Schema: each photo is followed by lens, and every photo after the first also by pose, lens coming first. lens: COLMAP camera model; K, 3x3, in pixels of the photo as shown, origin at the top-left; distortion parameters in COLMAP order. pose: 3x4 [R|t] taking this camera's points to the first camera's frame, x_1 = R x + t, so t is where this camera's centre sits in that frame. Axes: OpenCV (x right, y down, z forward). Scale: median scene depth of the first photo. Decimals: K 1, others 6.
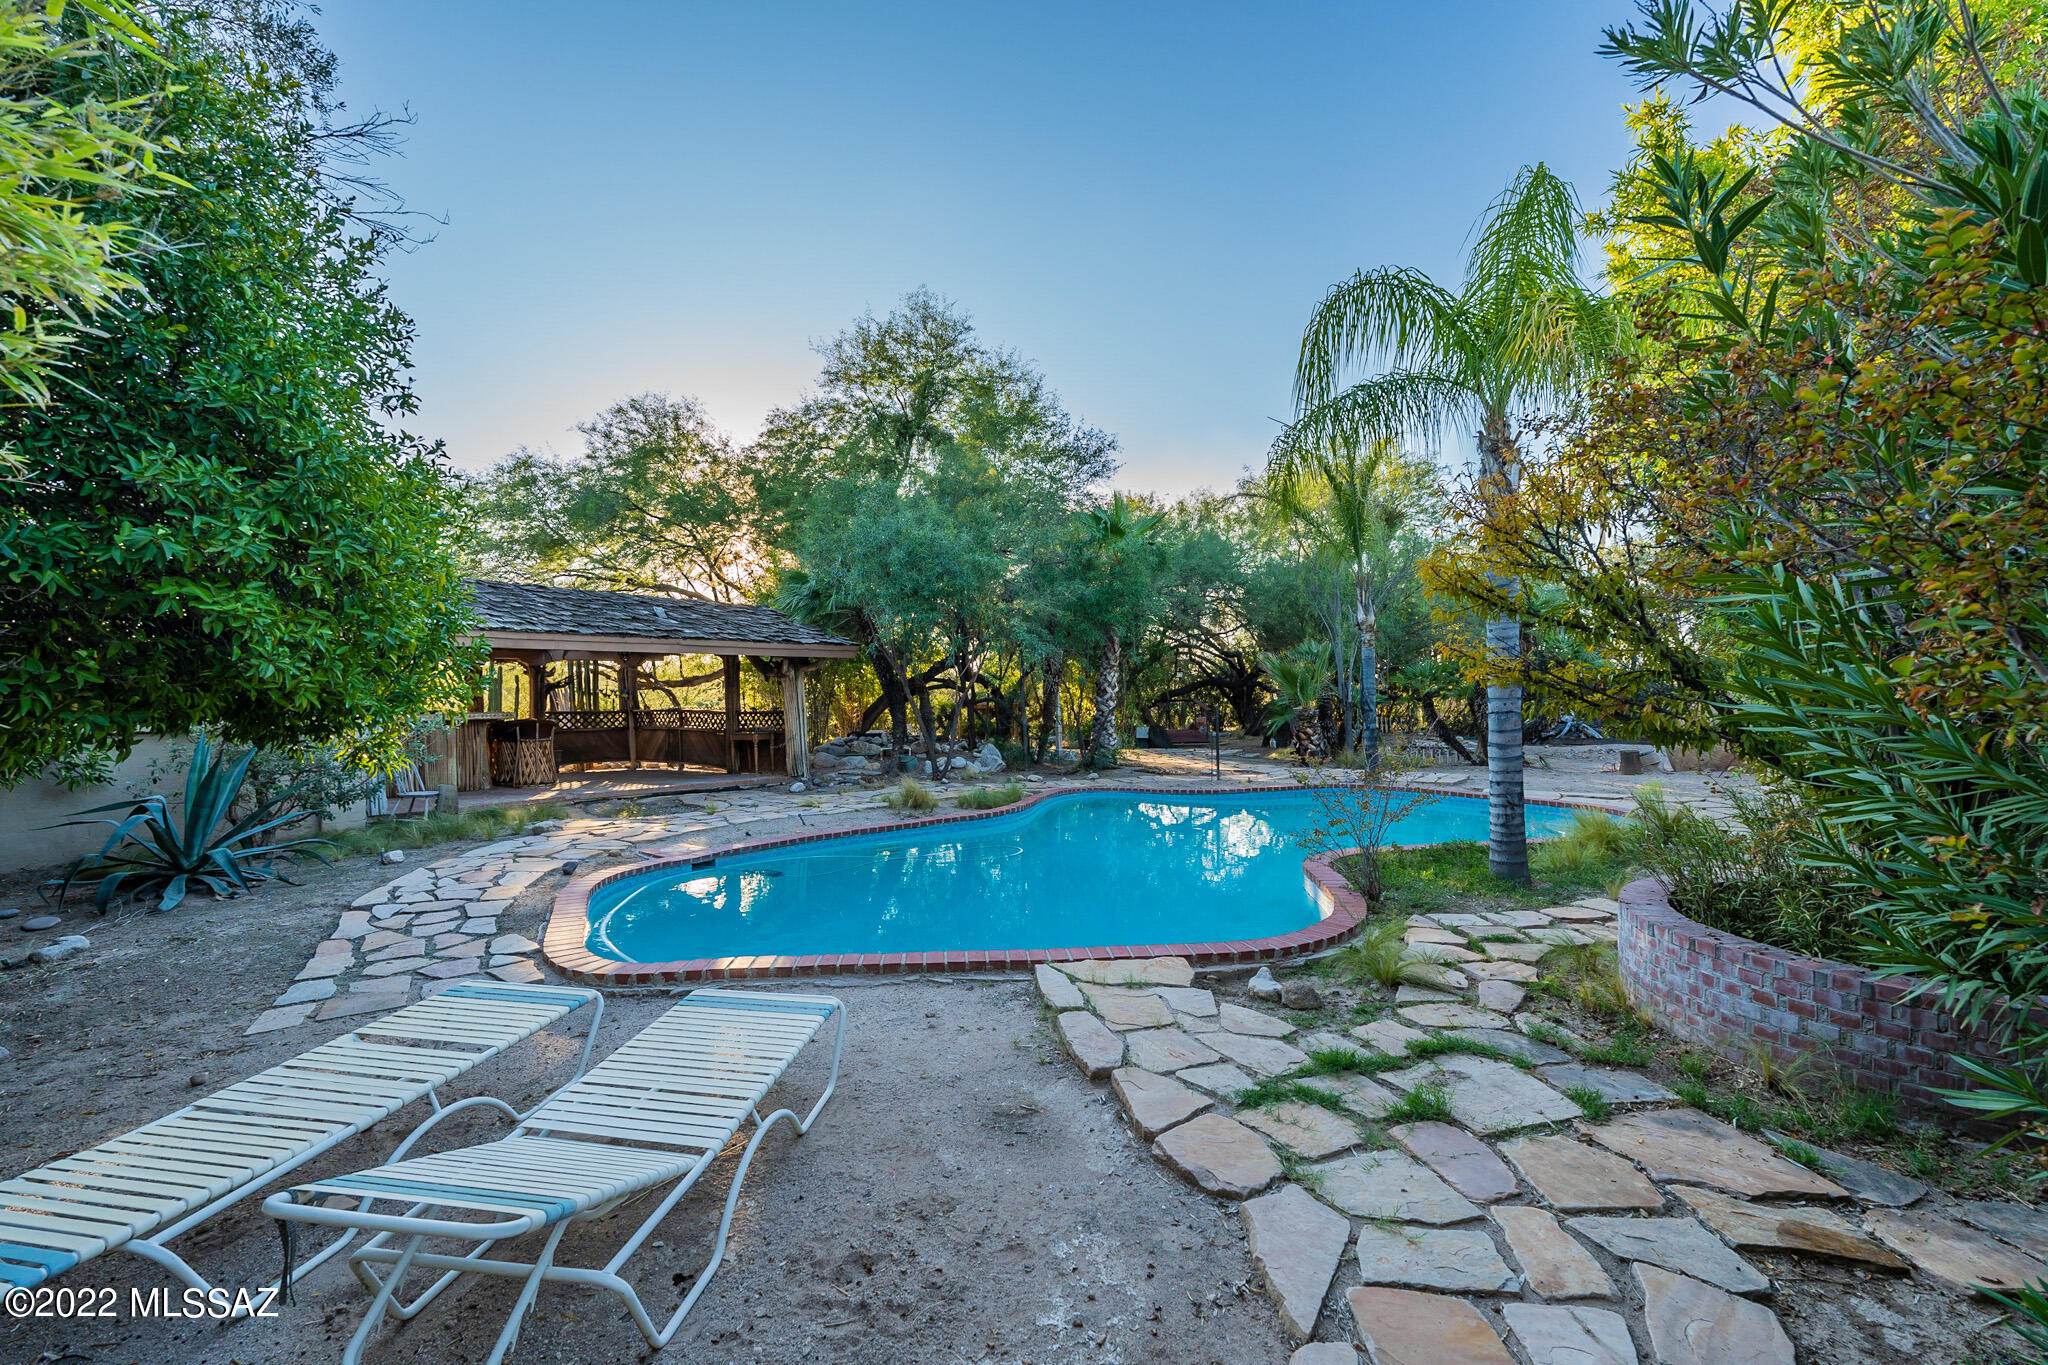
lens RADIAL K [[896.2, 0, 1027.1], [0, 896.2, 685.7], [0, 0, 1]] dist [-0.003547, -0.000439]
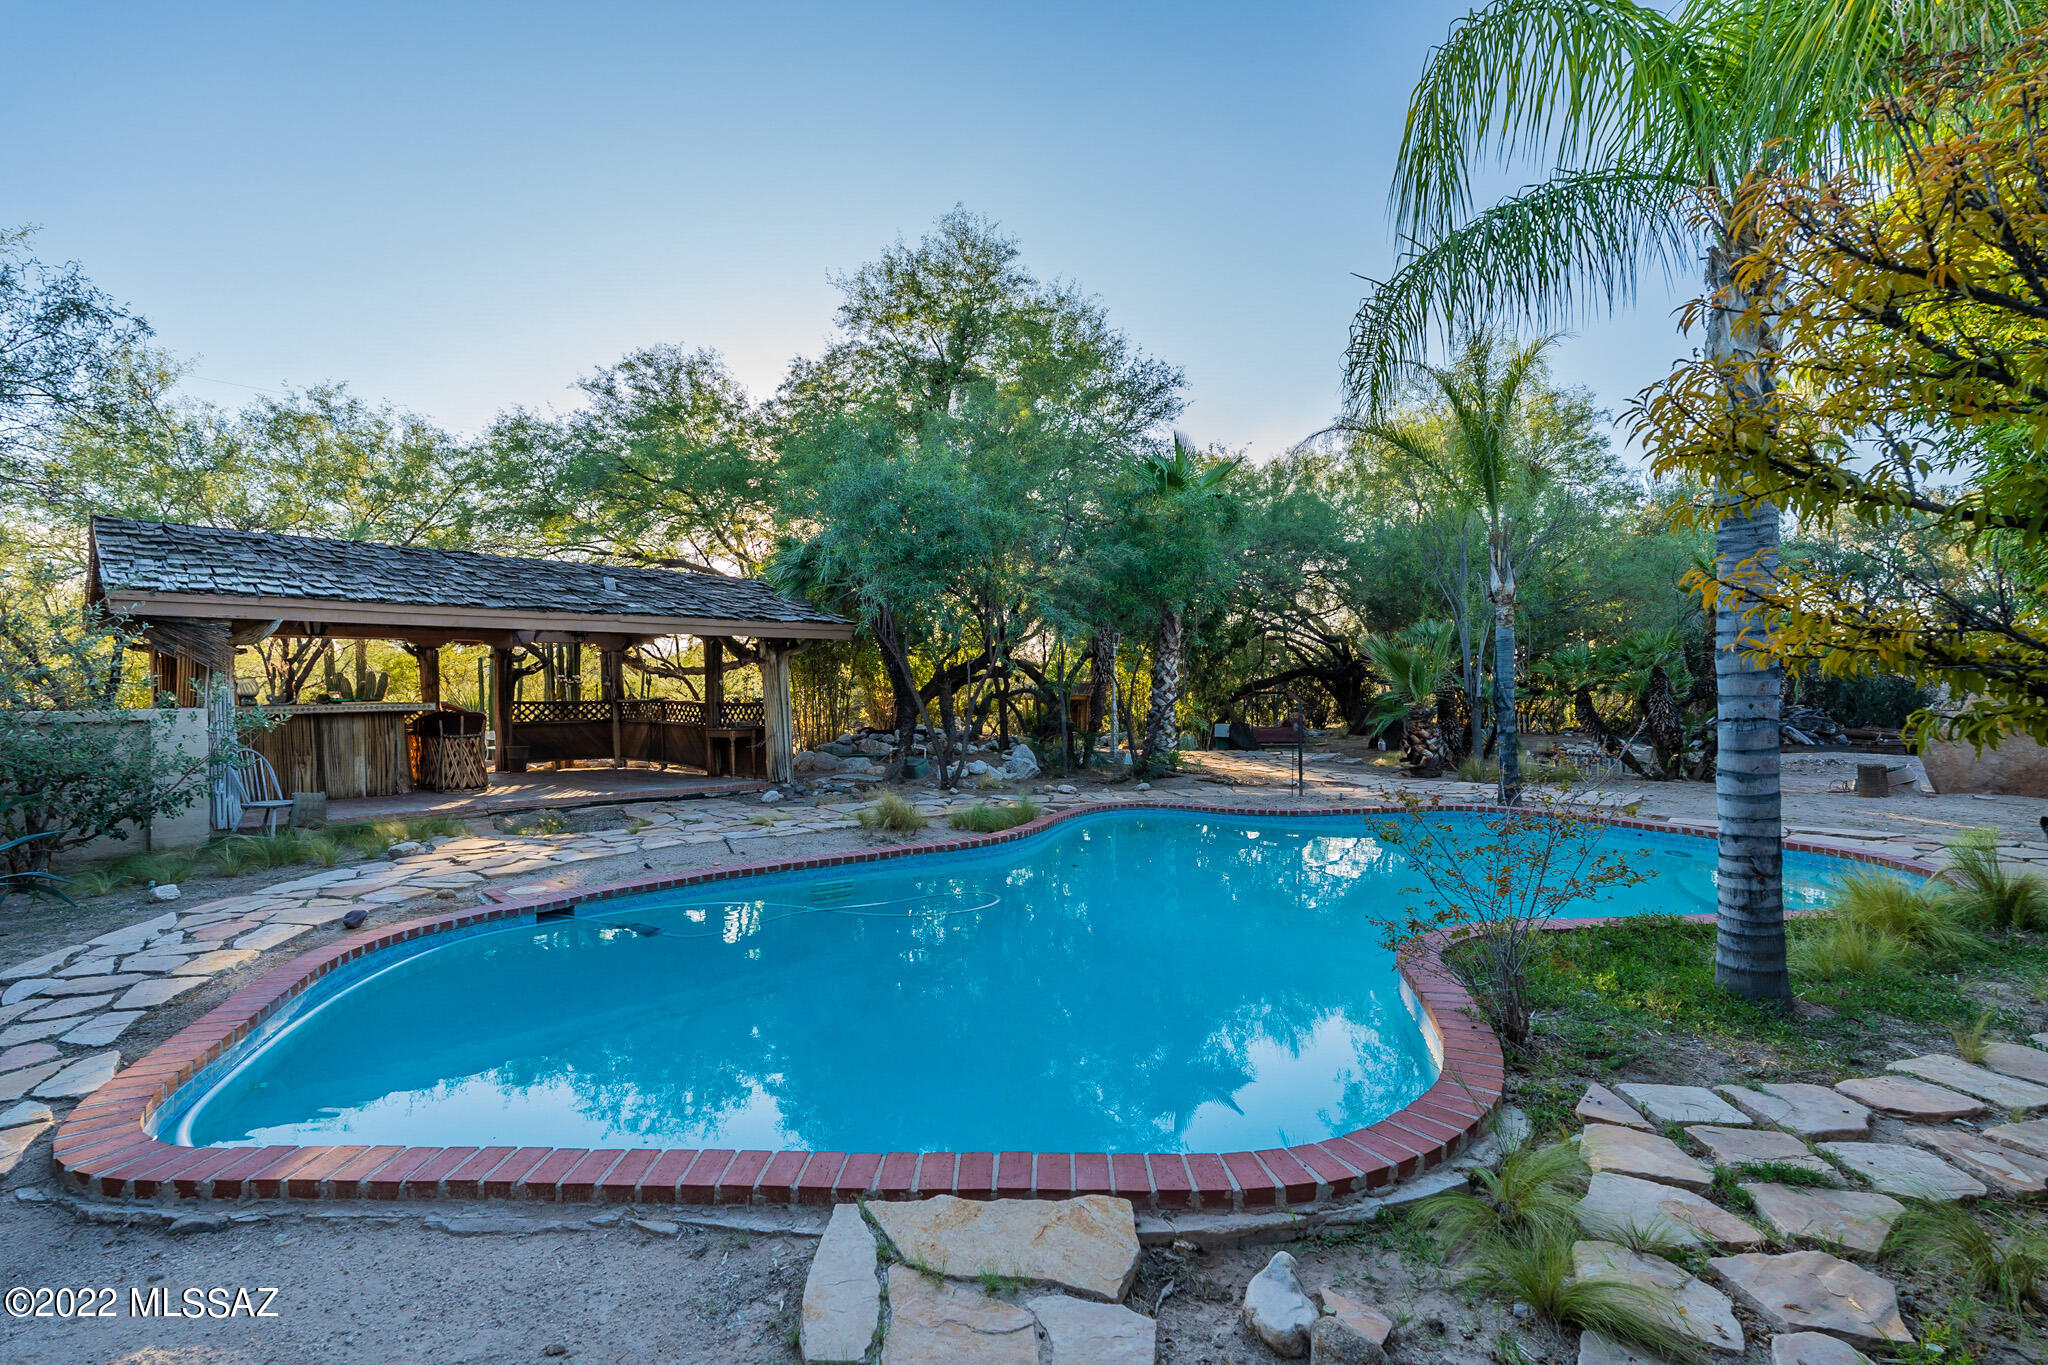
lens RADIAL K [[942.6, 0, 1019.2], [0, 942.6, 688.4], [0, 0, 1]] dist [0.000034, -0.000778]
pose [[0.994091, 0.005602, -0.108405, 0.050052], [-0.004085, 0.999891, 0.014205, 0.000925], [0.108473, -0.013678, 0.994005, 0.136957]]
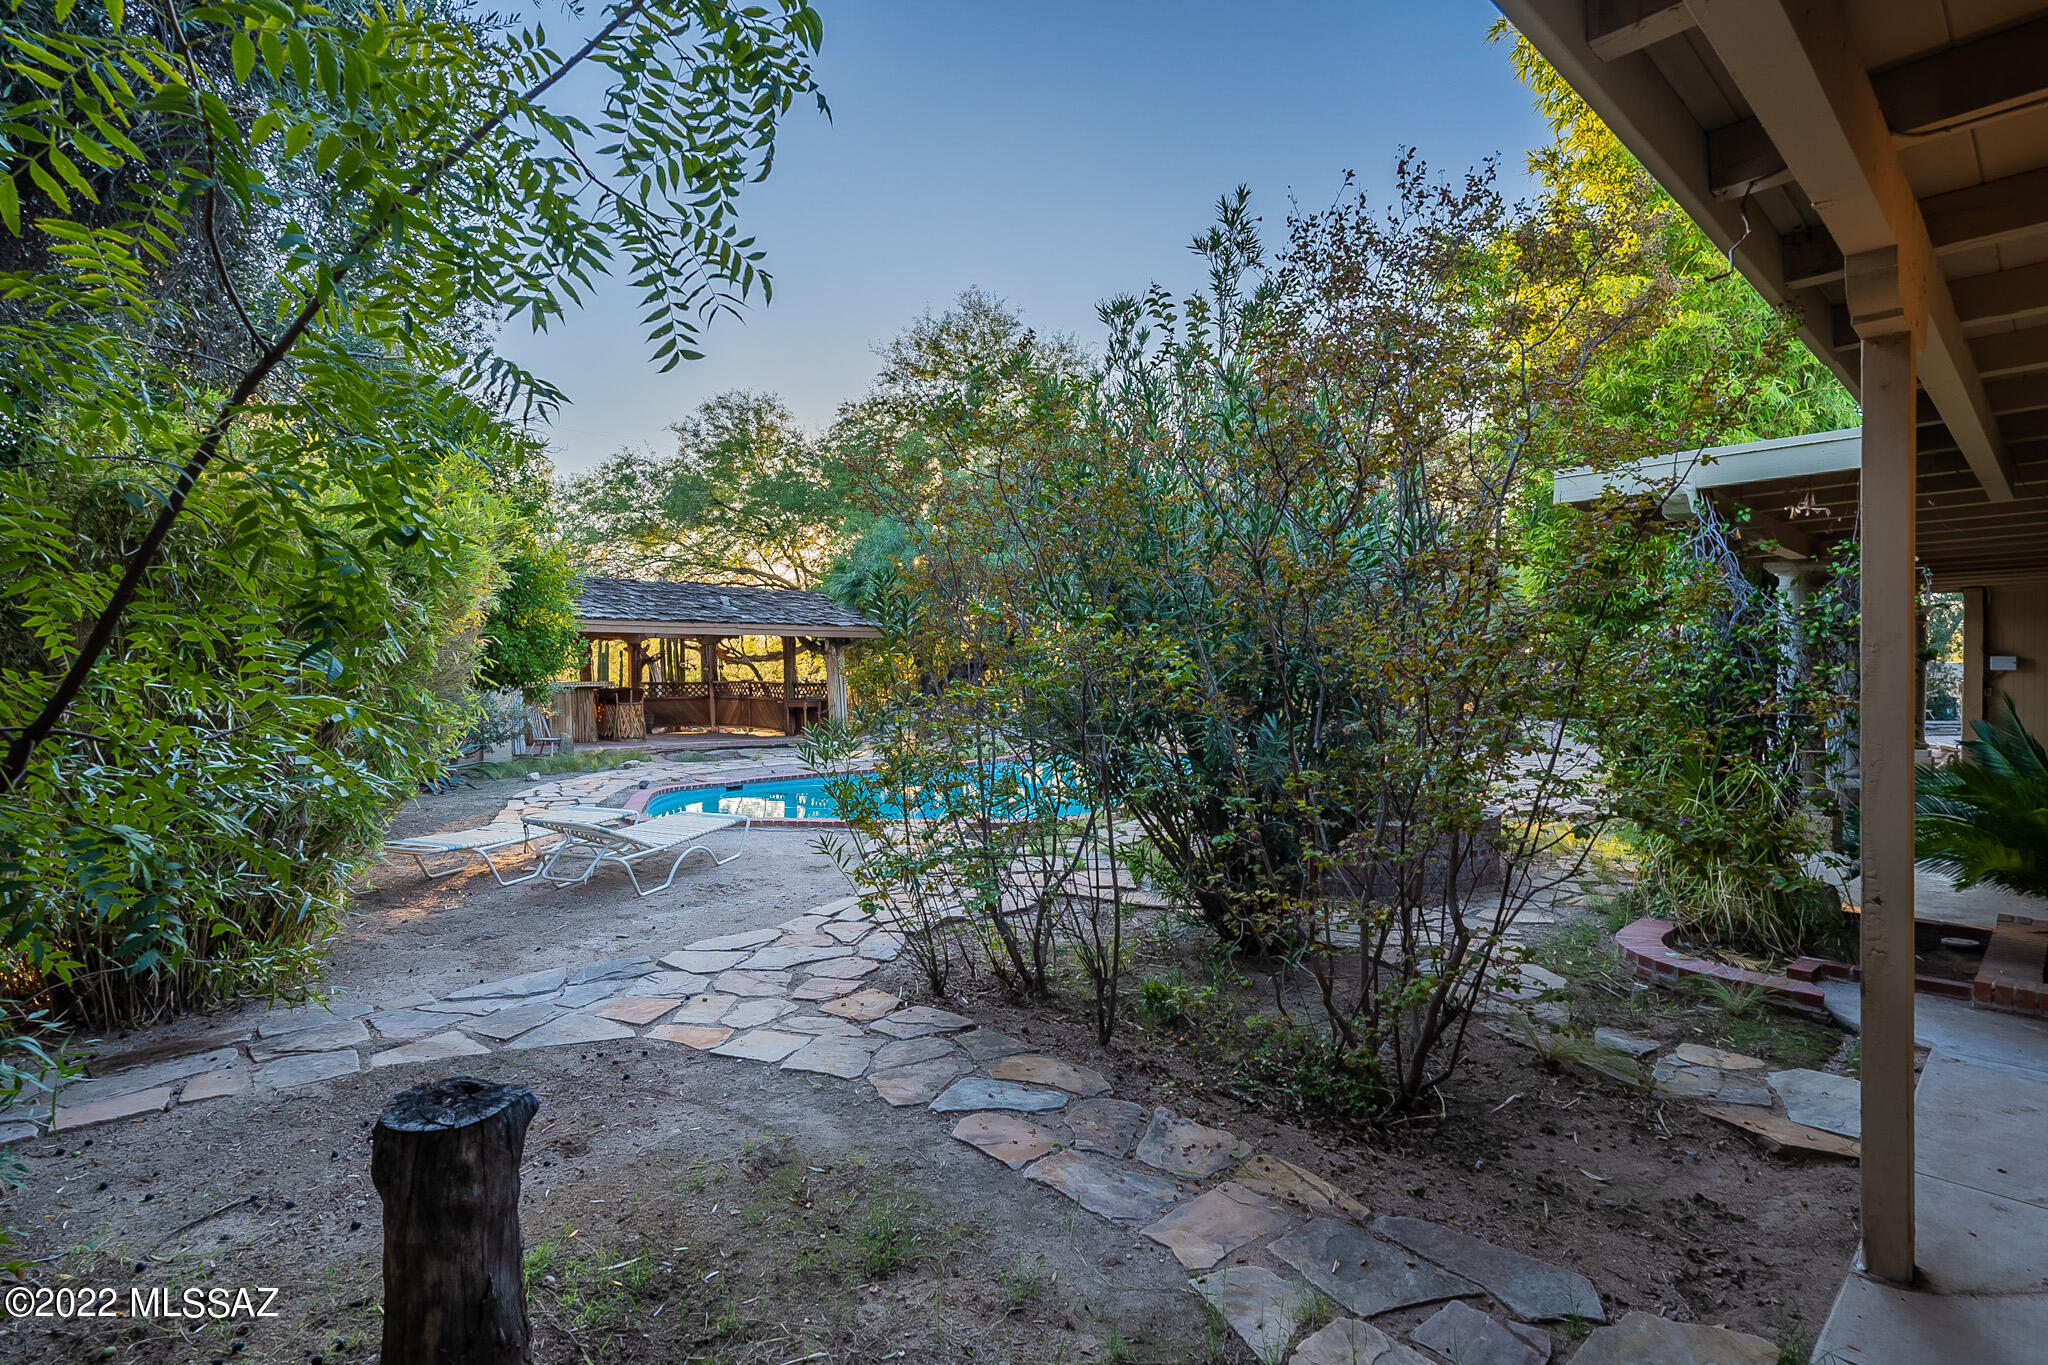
lens RADIAL K [[1030.0, 0, 1033.9], [0, 1030.0, 687.1], [0, 0, 1]] dist [0.000355, 0.002044]
pose [[0.989399, 0.009412, -0.144920, 0.170554], [-0.005609, 0.999630, 0.026627, -0.003104], [0.145117, -0.025532, 0.989085, -0.268422]]
